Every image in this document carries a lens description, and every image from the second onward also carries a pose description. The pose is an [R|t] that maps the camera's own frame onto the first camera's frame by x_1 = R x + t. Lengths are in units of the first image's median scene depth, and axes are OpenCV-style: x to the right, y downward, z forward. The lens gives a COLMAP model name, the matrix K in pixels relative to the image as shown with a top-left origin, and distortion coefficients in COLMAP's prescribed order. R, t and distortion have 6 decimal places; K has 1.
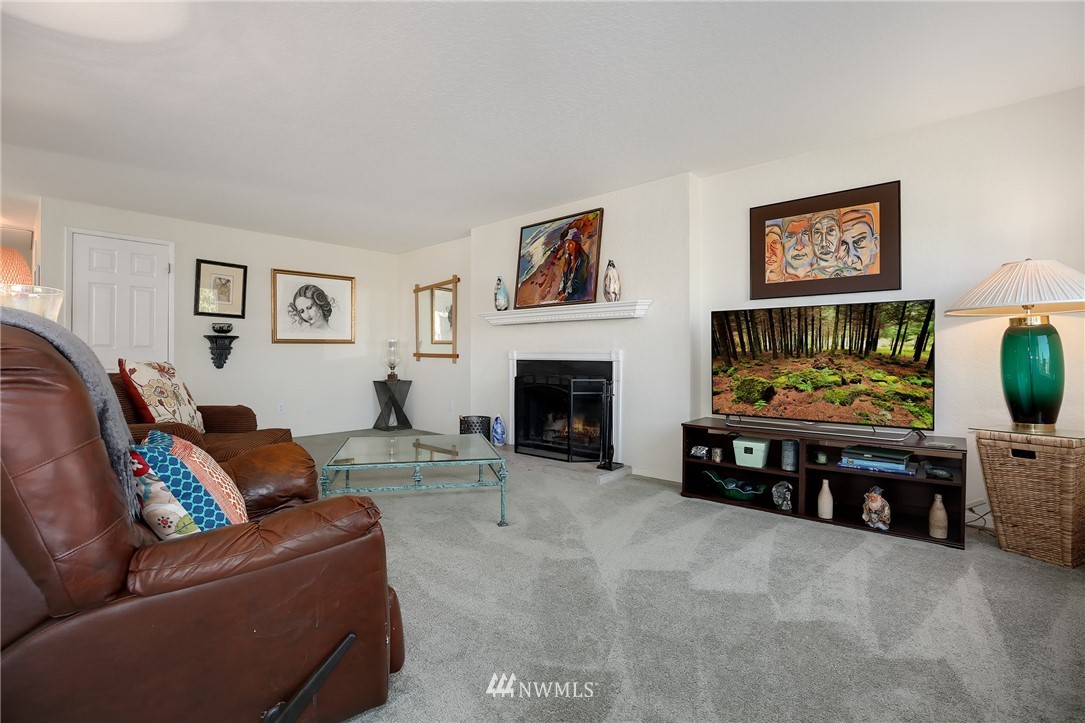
lens RADIAL K [[494.3, 0, 539.5], [0, 494.3, 358.9], [0, 0, 1]] dist [-0.031408, 0.005804]
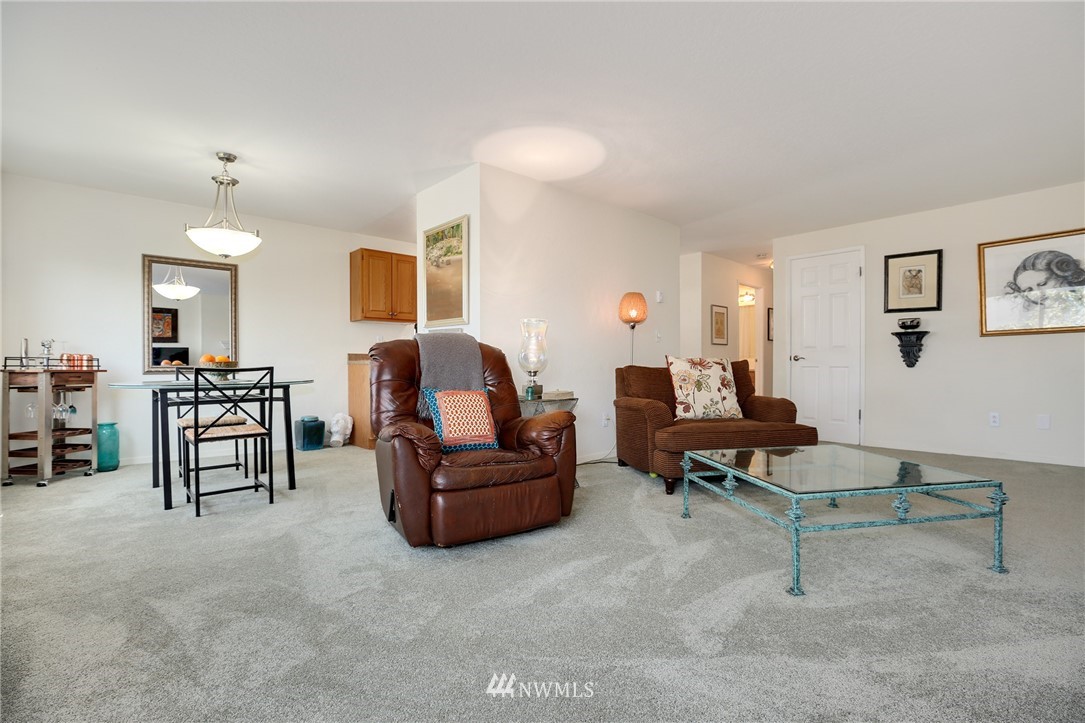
lens RADIAL K [[494.3, 0, 541.1], [0, 494.3, 367.3], [0, 0, 1]] dist [-0.031408, 0.005804]
pose [[-0.100917, 0.005051, -0.994882, 0.335453], [0.000866, 0.999987, 0.004989, 0.014246], [0.994895, -0.000358, -0.100920, 0.393260]]
